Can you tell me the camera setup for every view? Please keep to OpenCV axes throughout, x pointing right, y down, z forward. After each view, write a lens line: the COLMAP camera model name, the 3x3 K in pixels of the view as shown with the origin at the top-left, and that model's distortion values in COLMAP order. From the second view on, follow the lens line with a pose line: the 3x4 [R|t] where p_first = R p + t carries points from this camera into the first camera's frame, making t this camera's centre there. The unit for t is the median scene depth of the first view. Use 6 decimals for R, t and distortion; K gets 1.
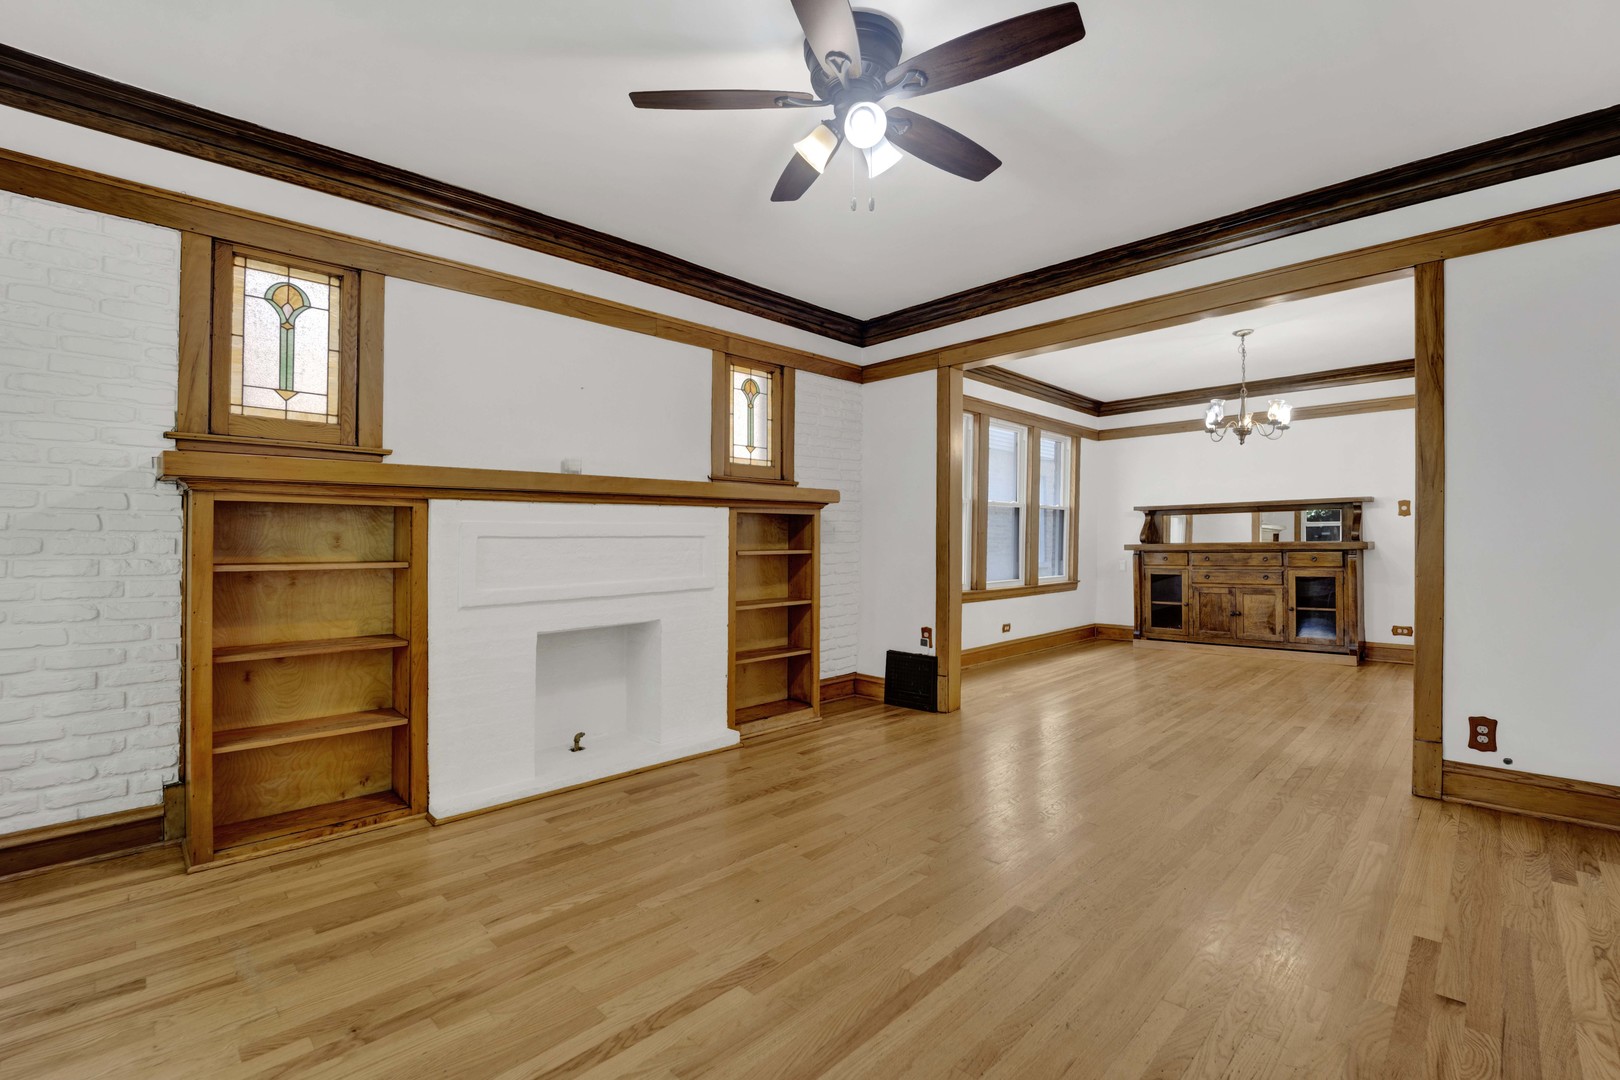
lens RADIAL K [[666.1, 0, 801.8], [0, 666.1, 533.7], [0, 0, 1]] dist [0.001010, -0.005745]
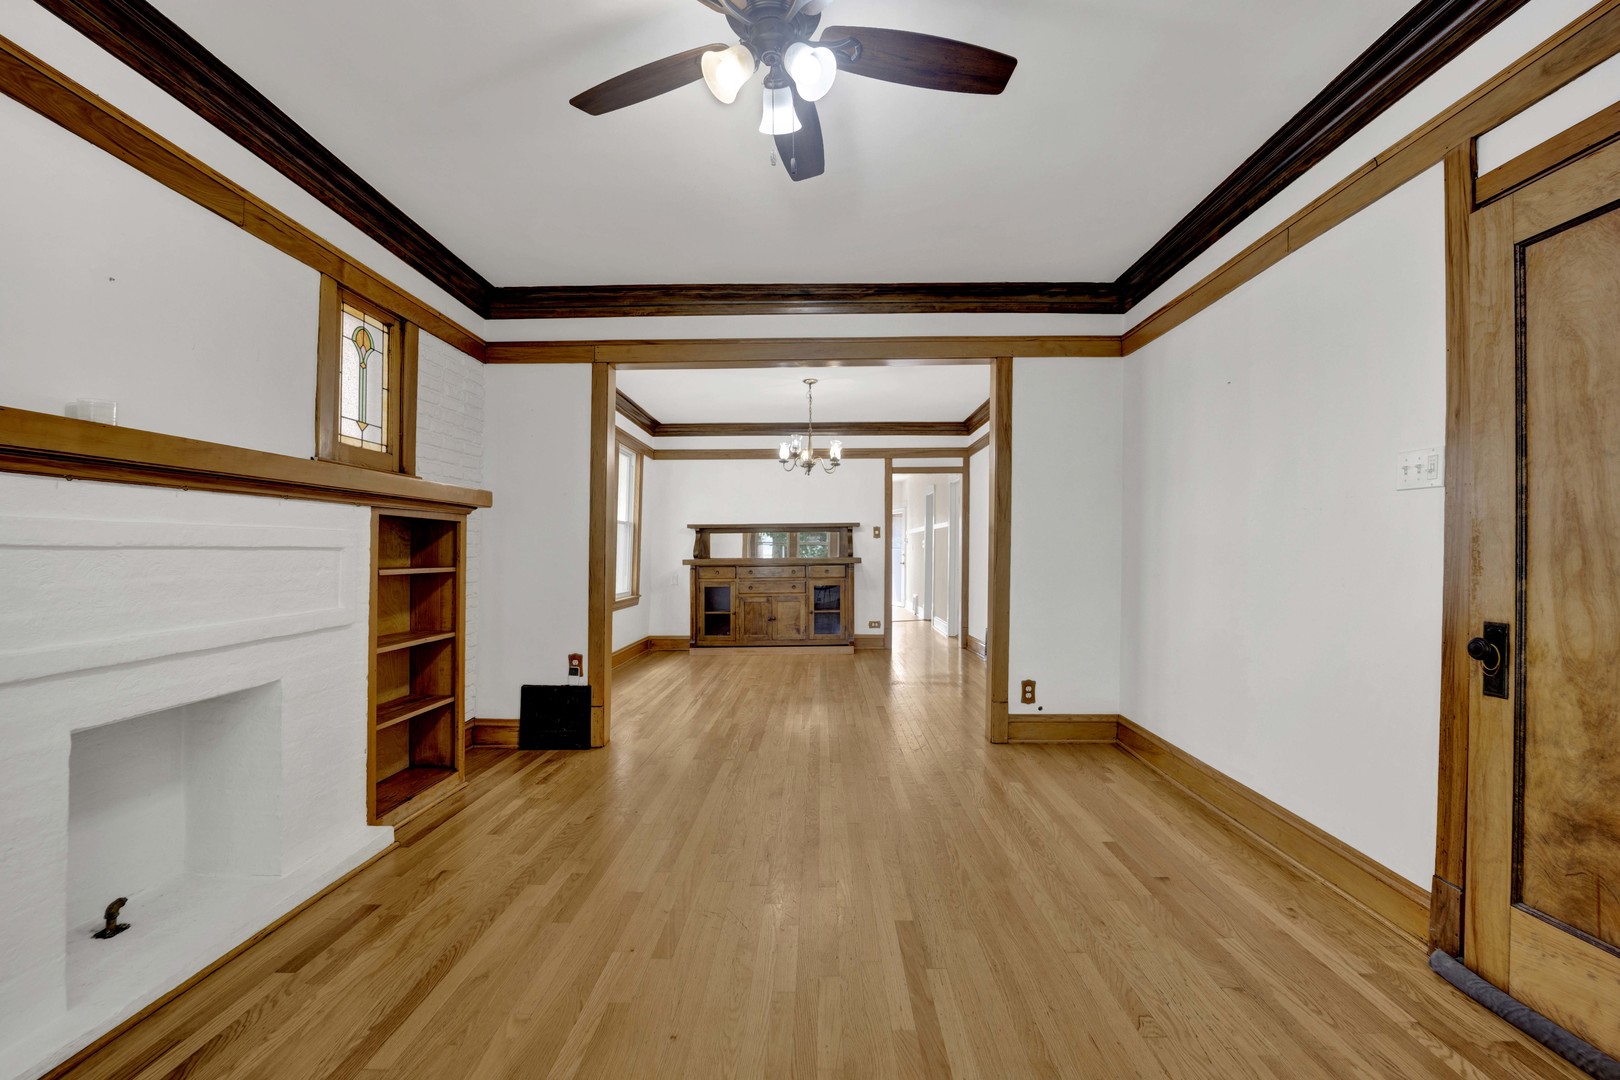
lens RADIAL K [[684.1, 0, 752.2], [0, 684.1, 546.5], [0, 0, 1]] dist [-0.002285, -0.000574]
pose [[0.747100, 0.012682, 0.664590, -0.242173], [-0.010809, 0.999918, -0.006930, 0.002247], [-0.664624, -0.002006, 0.747176, 0.171994]]
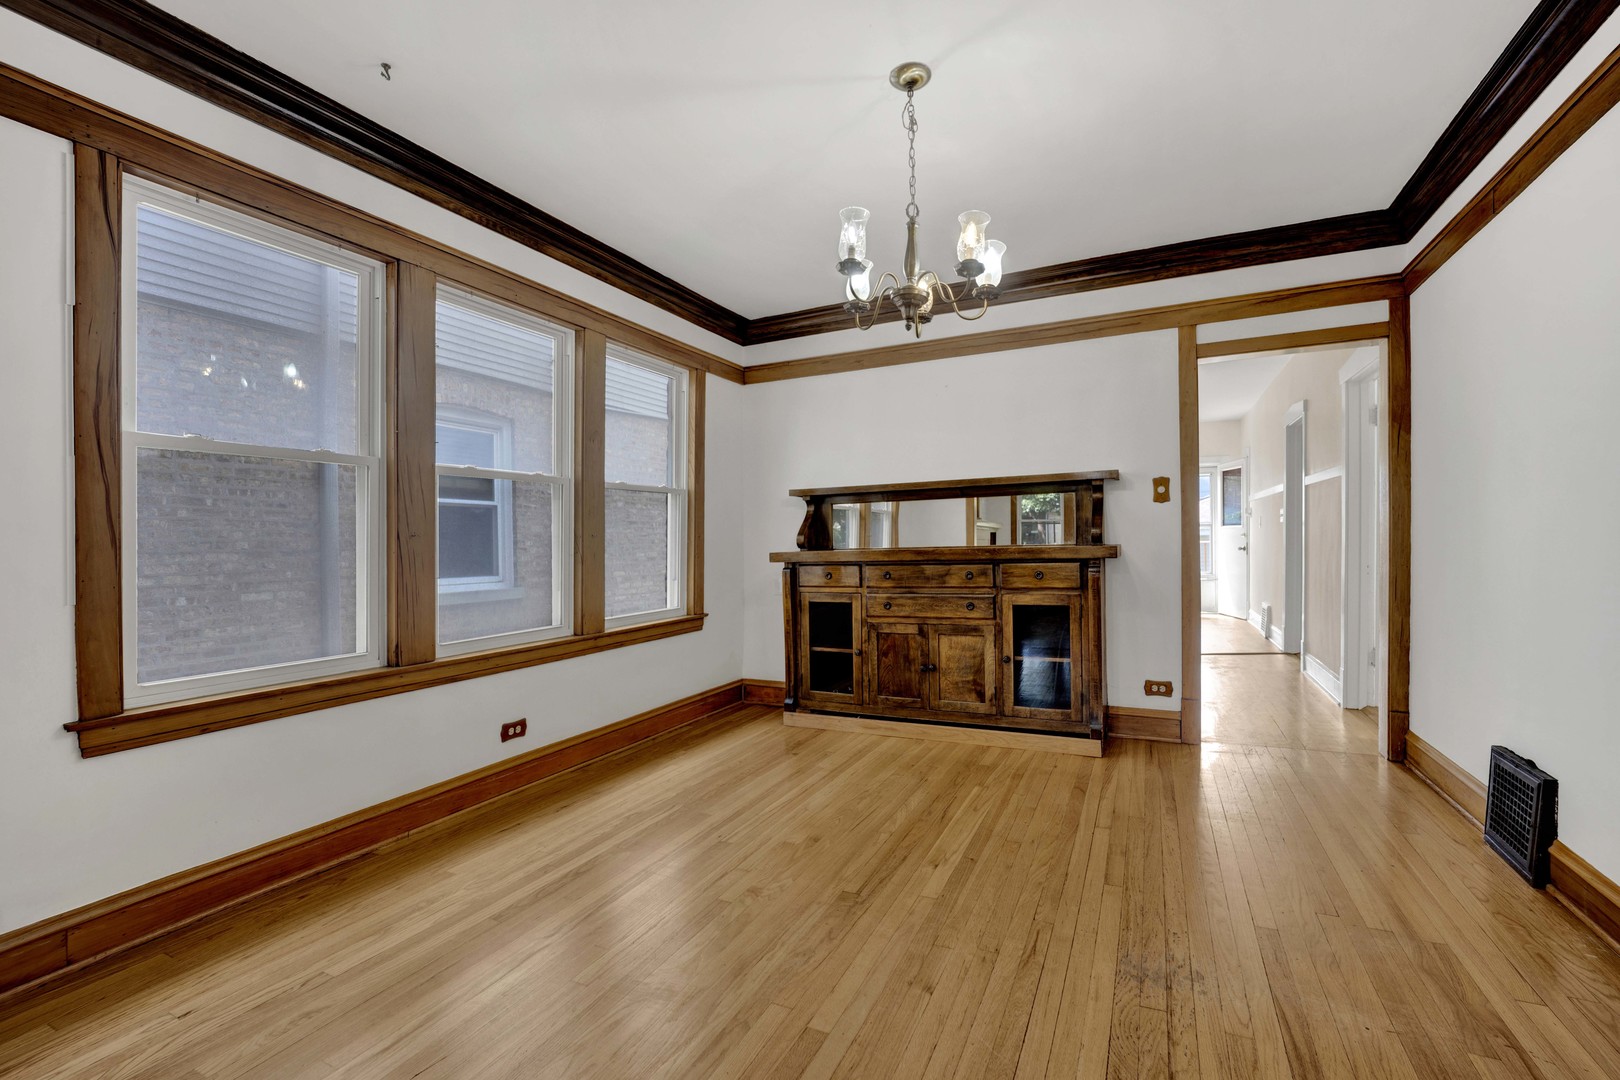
lens RADIAL K [[658.3, 0, 810.0], [0, 658.3, 540.0], [0, 0, 1]] dist [-0.021504, -0.000038]
pose [[0.941748, -0.010808, 0.336144, 0.493584], [0.007709, 0.999915, 0.010551, -0.001288], [-0.336230, -0.007345, 0.941751, 0.670053]]
